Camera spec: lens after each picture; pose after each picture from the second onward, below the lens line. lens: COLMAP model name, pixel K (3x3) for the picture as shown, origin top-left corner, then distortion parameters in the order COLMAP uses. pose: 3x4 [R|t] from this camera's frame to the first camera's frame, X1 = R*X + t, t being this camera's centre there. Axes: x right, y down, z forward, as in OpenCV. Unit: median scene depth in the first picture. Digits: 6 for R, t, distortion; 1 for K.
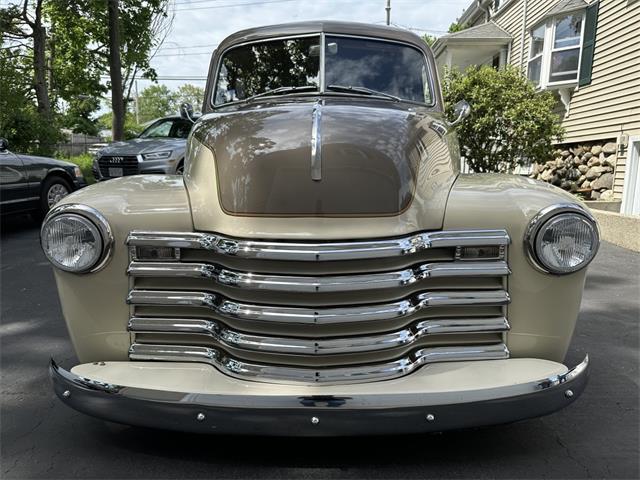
lens RADIAL K [[450.6, 0, 331.7], [0, 450.6, 245.7], [0, 0, 1]] dist [-0.001055, -0.001803]
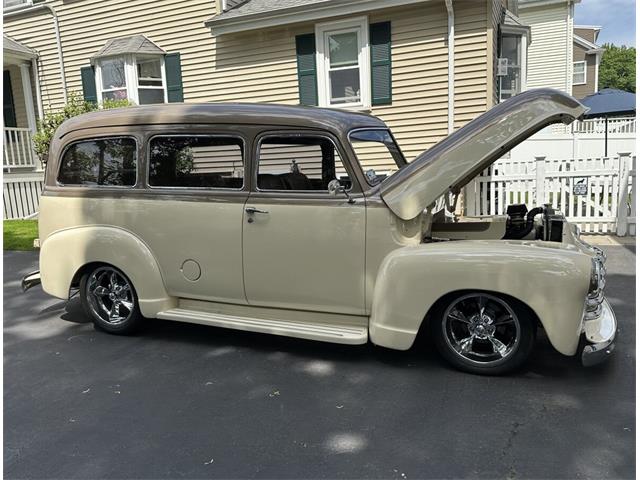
lens RADIAL K [[503.5, 0, 346.6], [0, 503.5, 249.0], [0, 0, 1]] dist [0.050995, -0.068052]
pose [[0.353754, -0.166567, 0.920388, -0.553793], [0.204749, 0.973940, 0.097562, -0.104131], [-0.912653, 0.153935, 0.378640, 0.212649]]
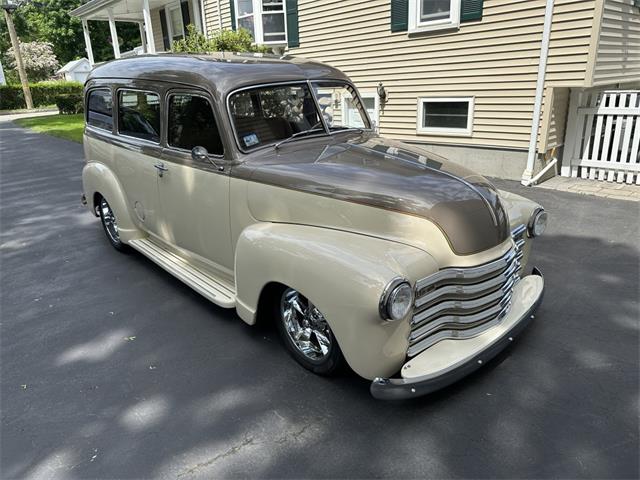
lens RADIAL K [[454.8, 0, 320.0], [0, 454.8, 240.0], [0, 0, 1]] dist [0.000758, -0.006641]
pose [[0.735987, -0.259464, 0.625302, -0.322946], [0.162461, 0.964342, 0.208928, -0.109983], [-0.657214, -0.052181, 0.751896, 0.003986]]
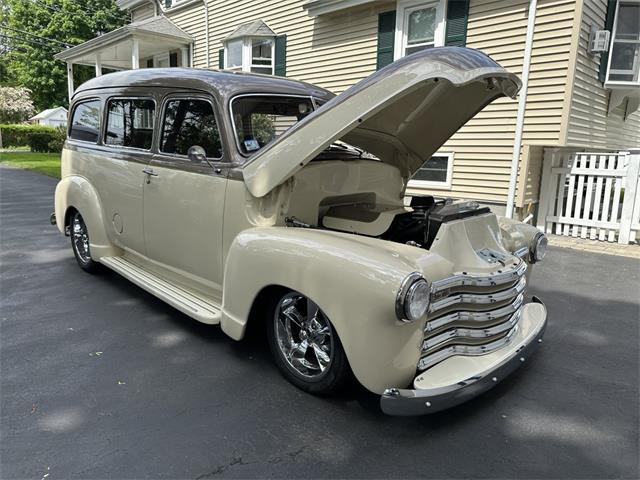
lens RADIAL K [[455.7, 0, 322.8], [0, 455.7, 235.4], [0, 0, 1]] dist [-0.001041, -0.004740]
pose [[0.692482, -0.119682, 0.711438, -0.337408], [0.099580, 0.992561, 0.070047, -0.064125], [-0.714529, 0.022339, 0.699249, 0.039636]]
